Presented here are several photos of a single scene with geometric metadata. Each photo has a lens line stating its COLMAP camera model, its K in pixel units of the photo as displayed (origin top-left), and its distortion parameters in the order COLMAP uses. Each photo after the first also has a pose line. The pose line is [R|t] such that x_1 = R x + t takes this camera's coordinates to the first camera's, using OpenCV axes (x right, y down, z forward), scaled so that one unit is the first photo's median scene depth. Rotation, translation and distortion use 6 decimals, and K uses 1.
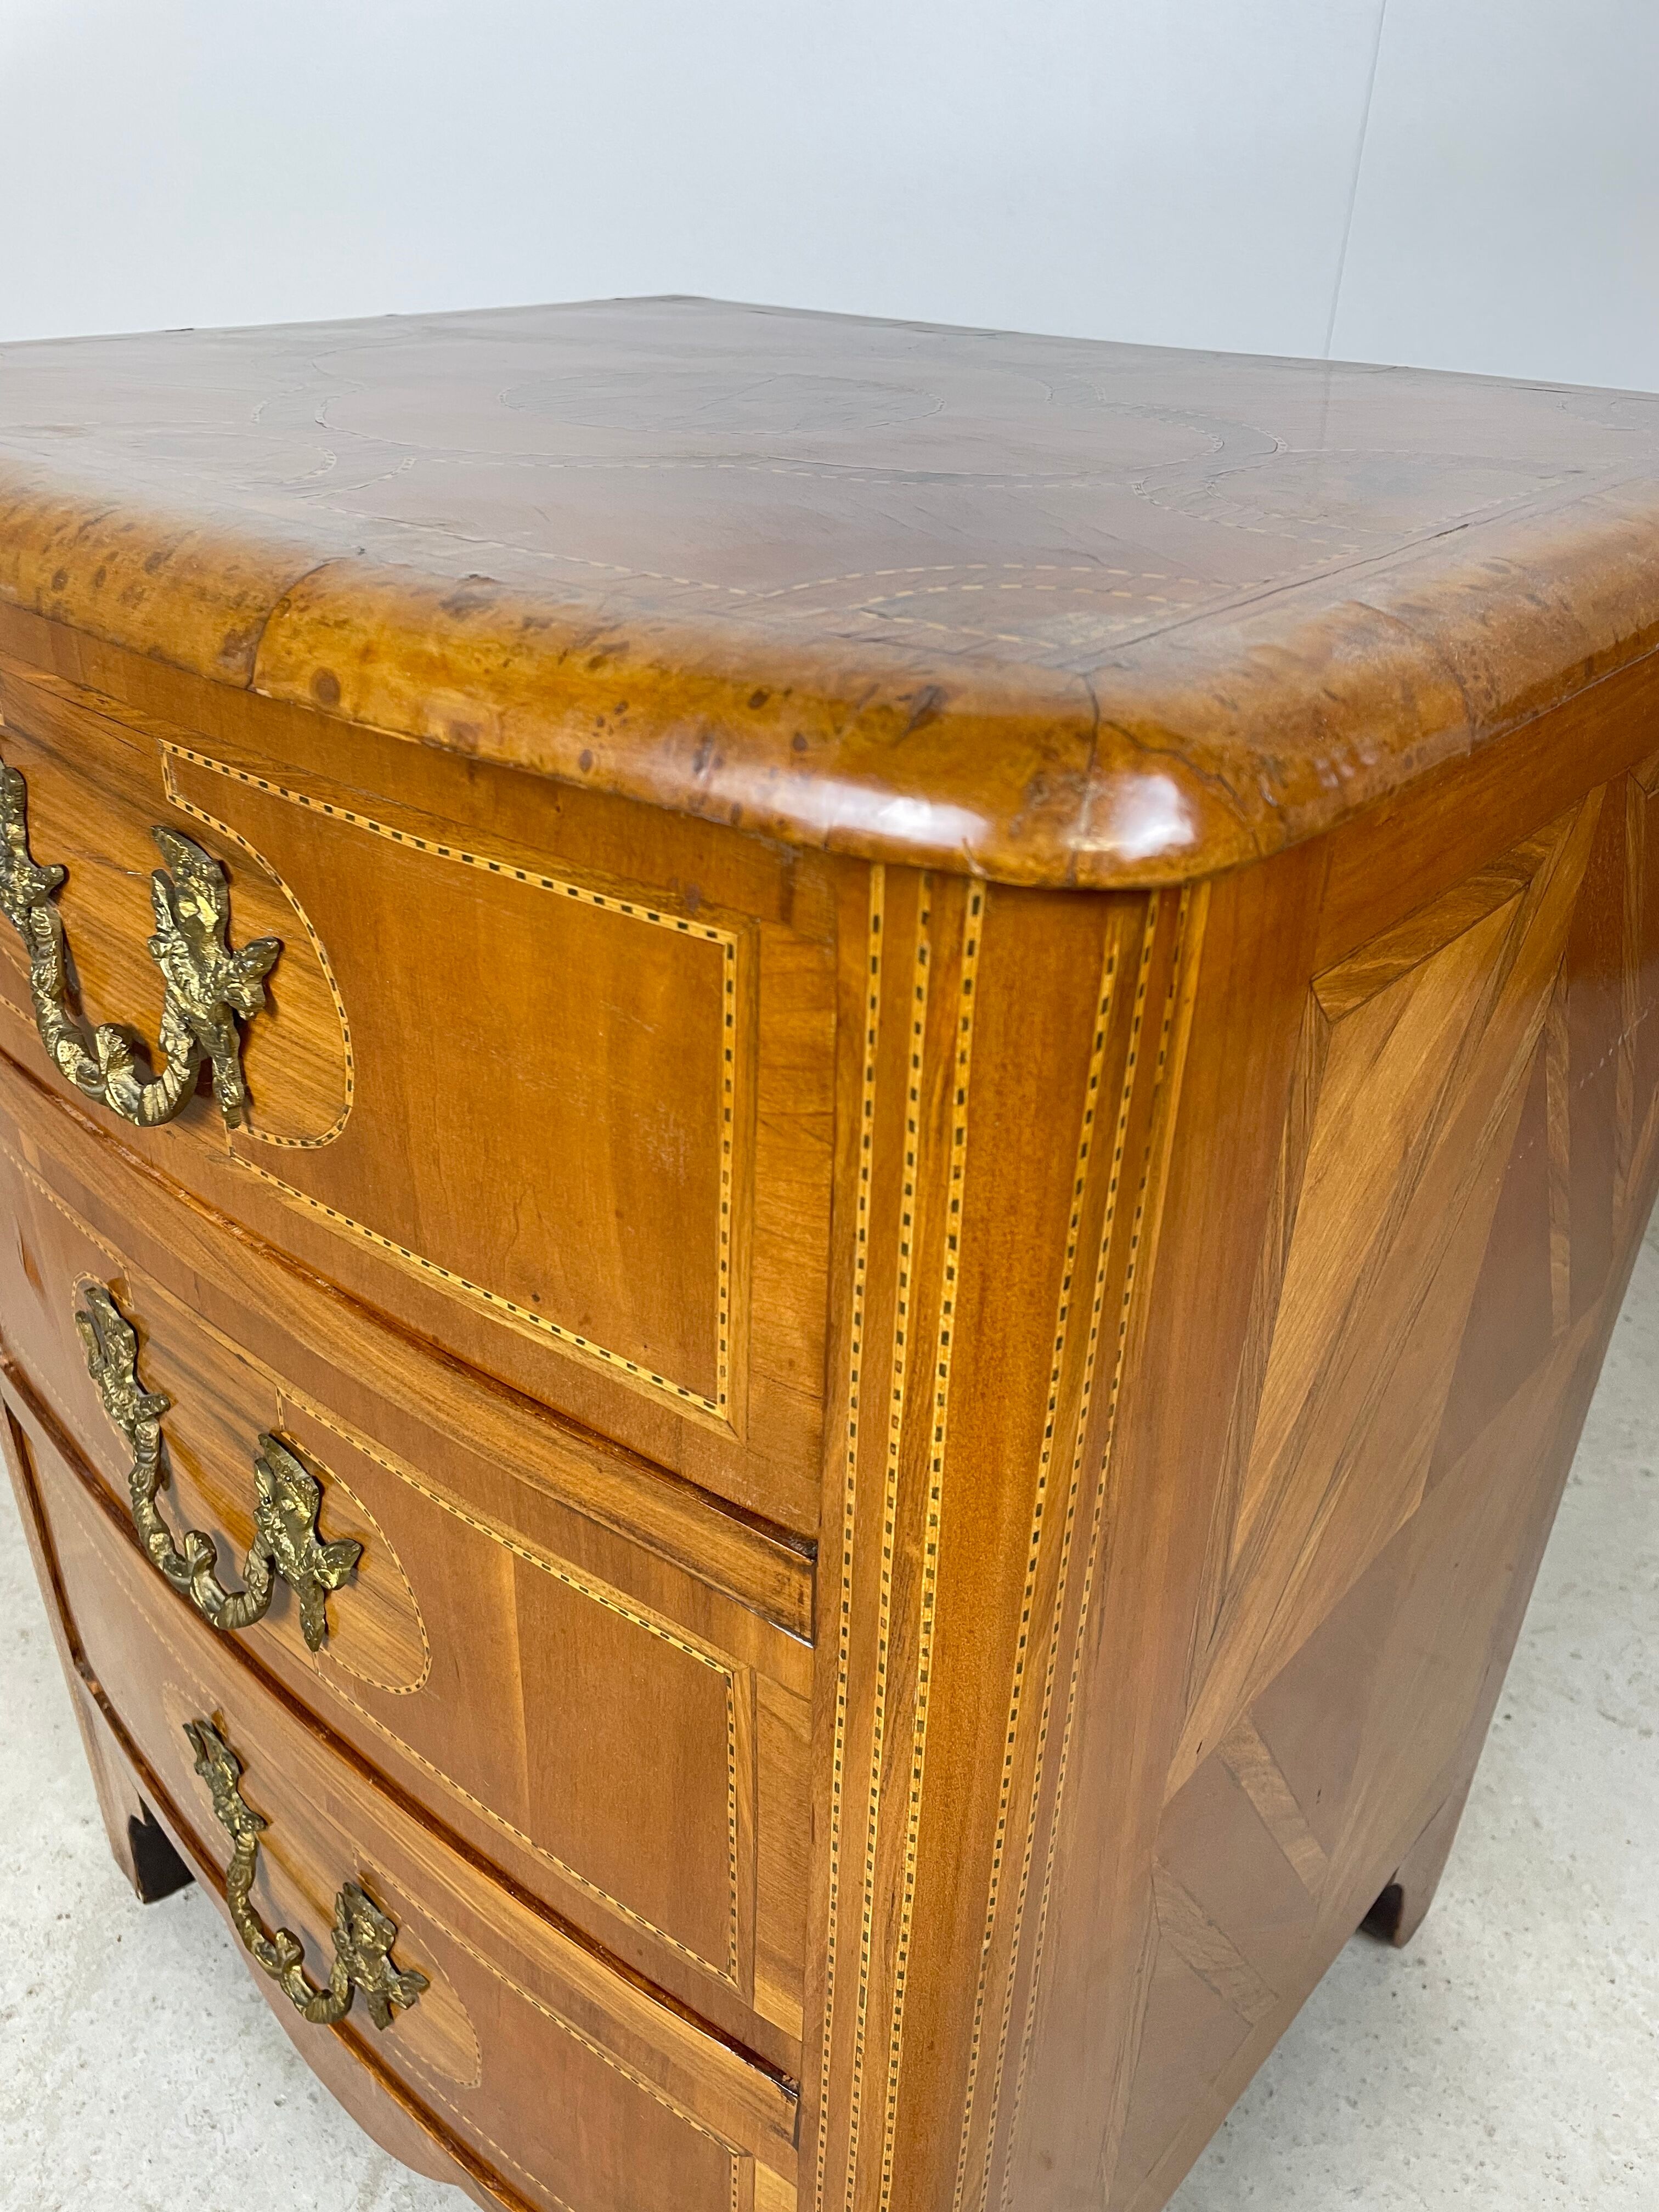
lens RADIAL K [[1696.7, 0, 829.9], [0, 1696.7, 1105.0], [0, 0, 1]] dist [0.058453, -0.089757]
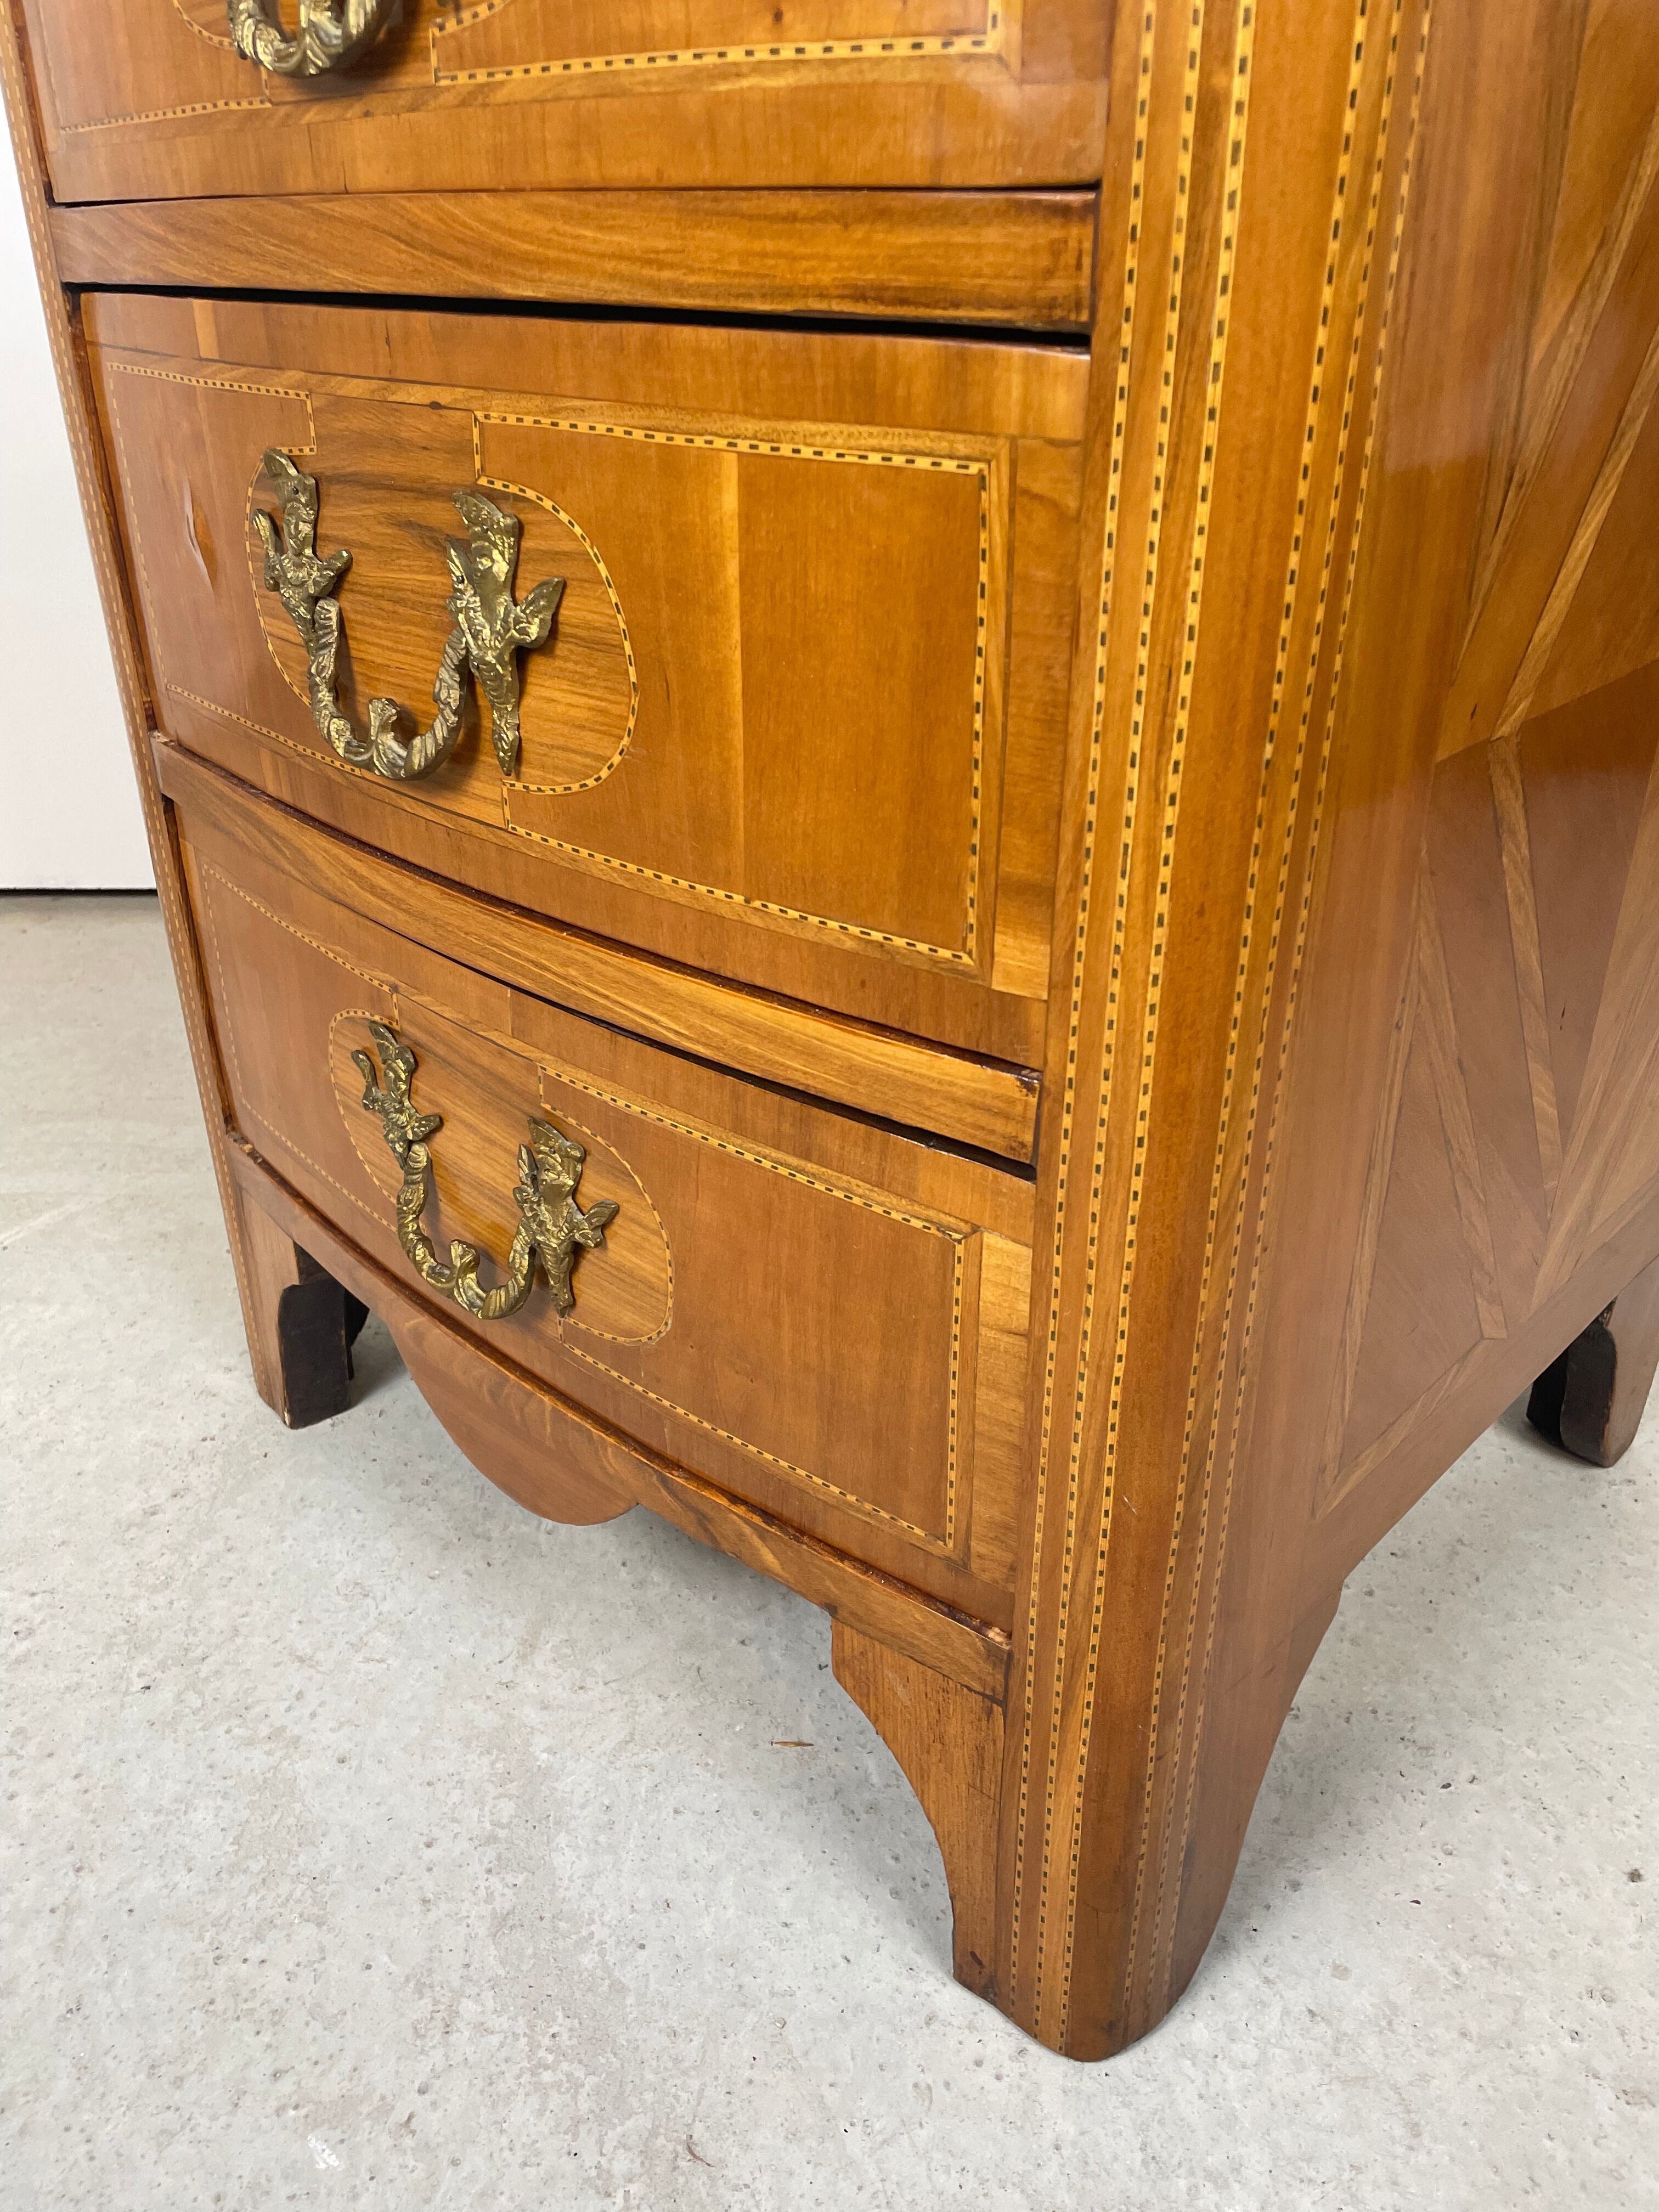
lens RADIAL K [[1686.7, 0, 835.9], [0, 1686.7, 1102.7], [0, 0, 1]] dist [0.085647, -0.121155]
pose [[0.998971, -0.008546, -0.044541, -0.094586], [0.007106, 0.999451, -0.032373, 0.659898], [0.044793, 0.032024, 0.998483, 0.080268]]
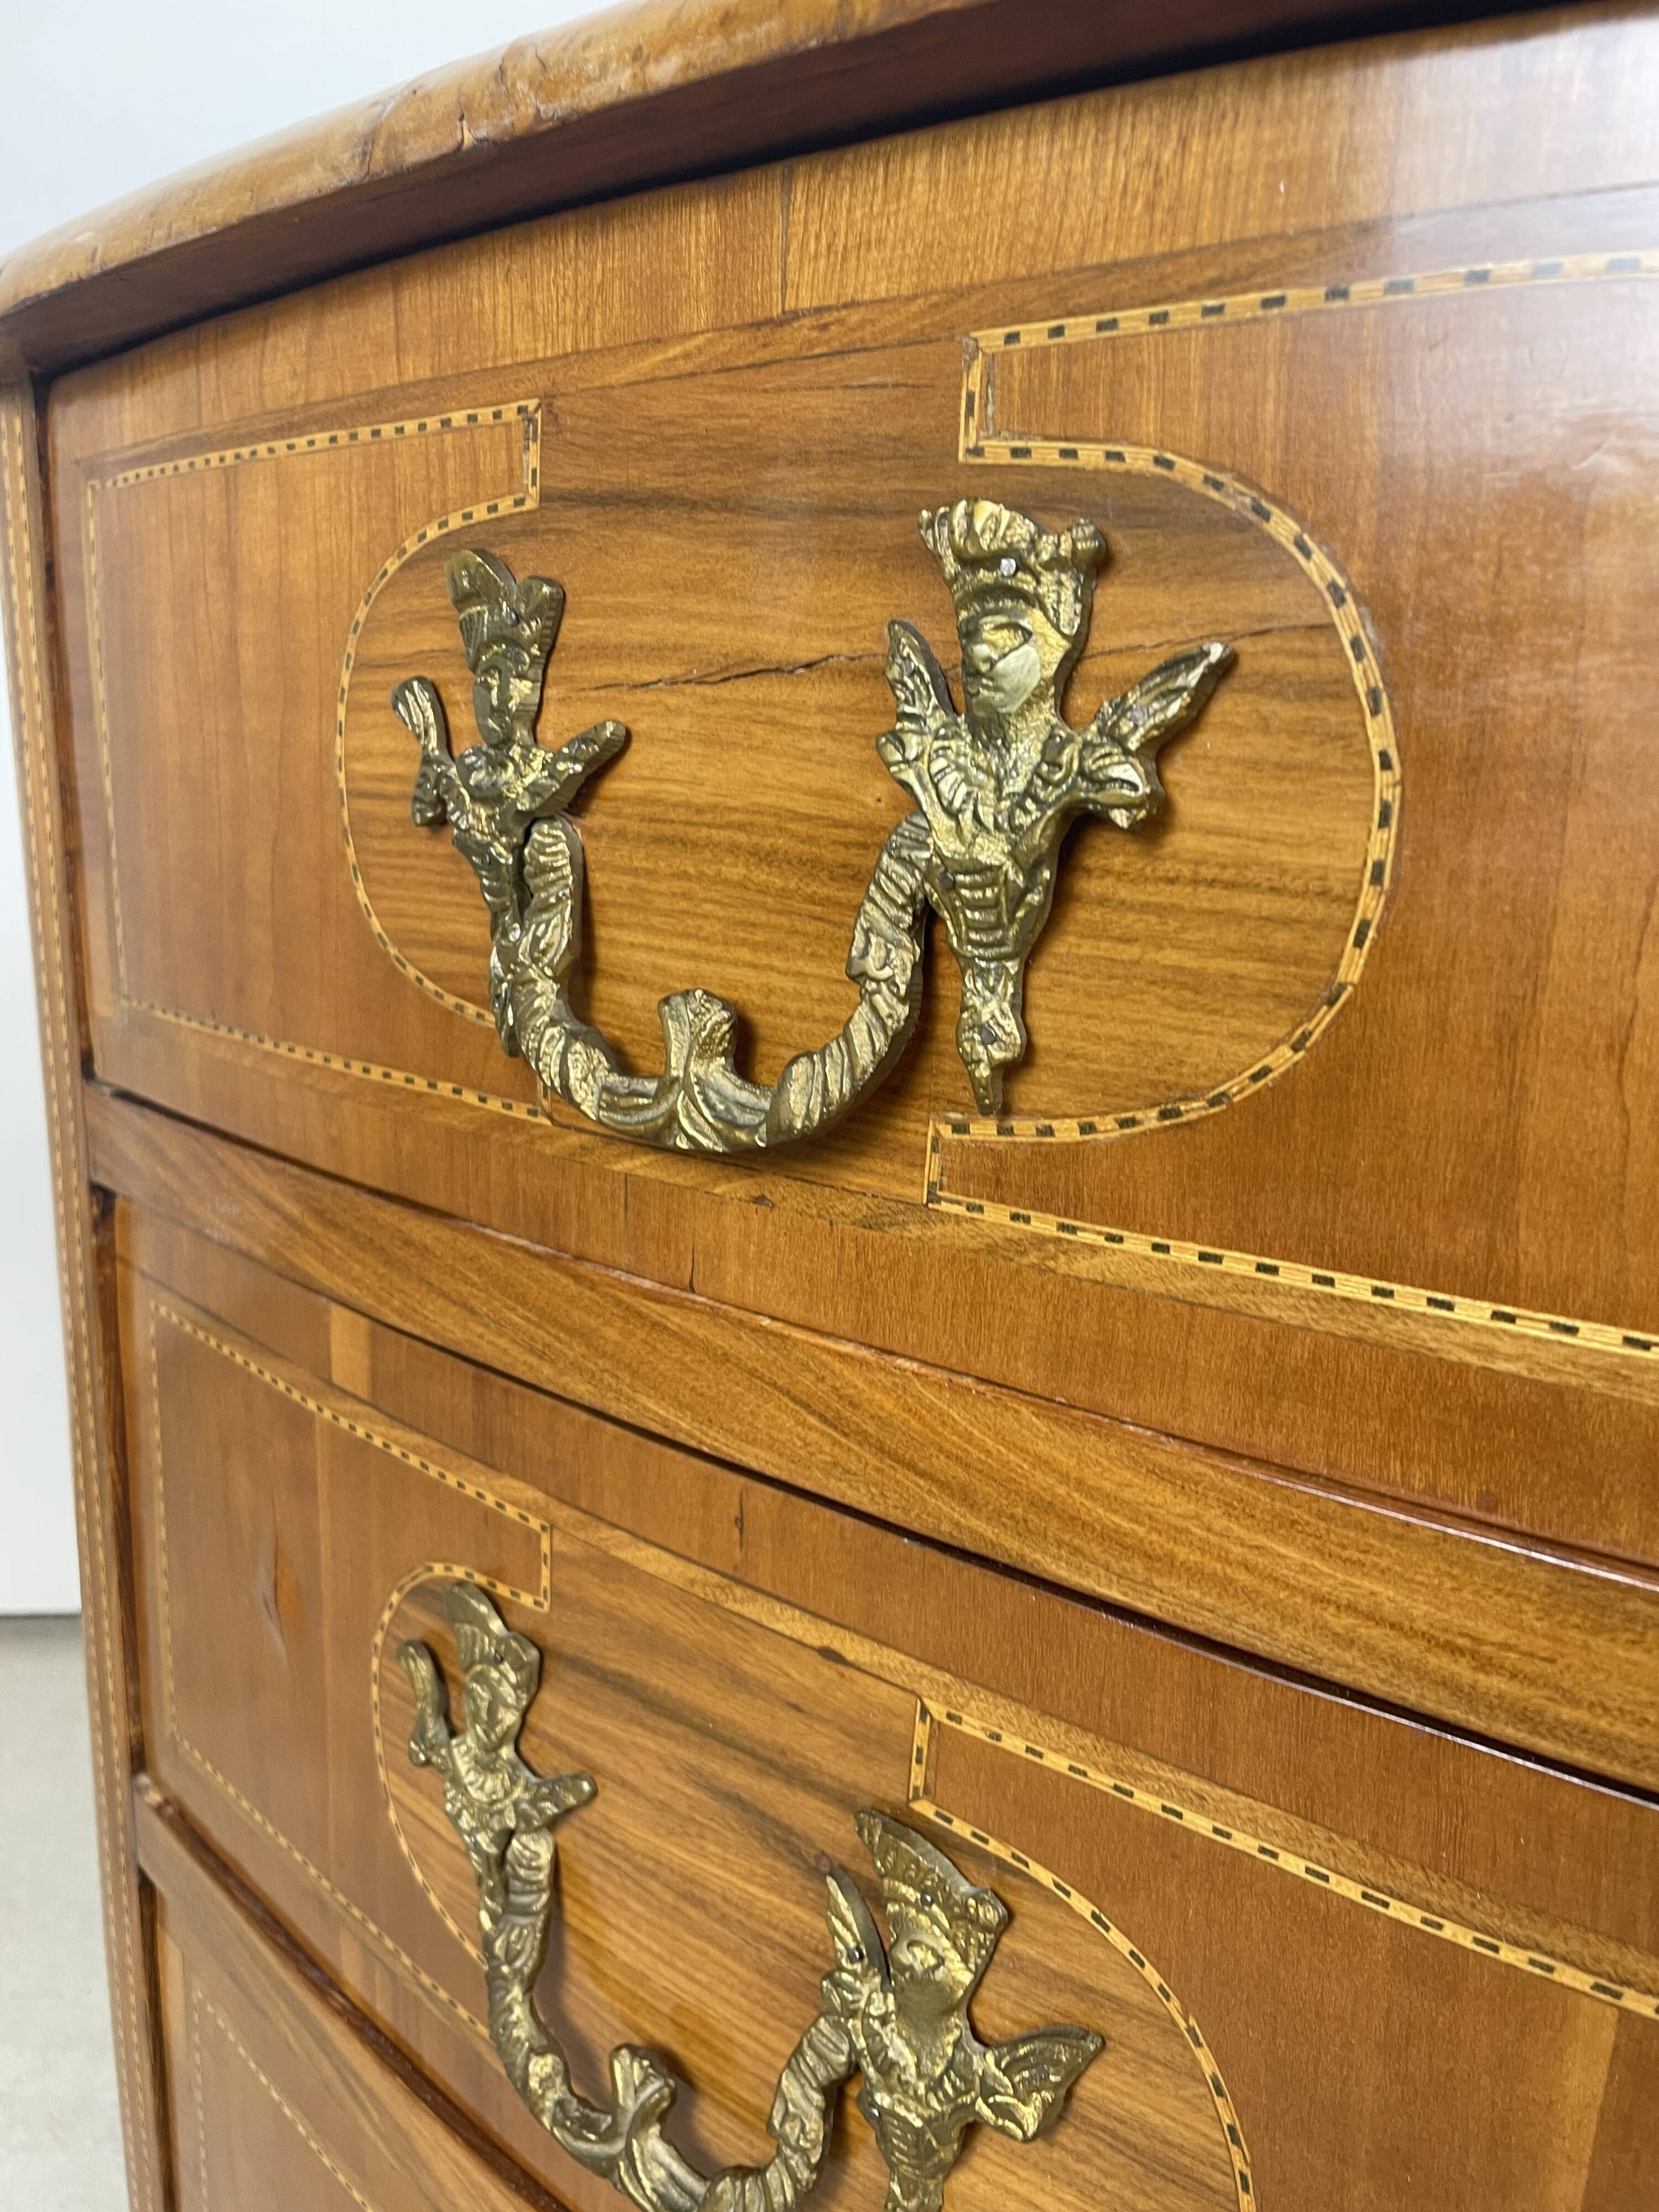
lens RADIAL K [[1696.7, 0, 873.3], [0, 1696.7, 1114.7], [0, 0, 1]] dist [0.058453, -0.089757]
pose [[0.998734, -0.004118, 0.050136, -0.413613], [0.018785, 0.955080, -0.295751, 0.167915], [-0.046666, 0.296318, 0.953949, 0.509444]]
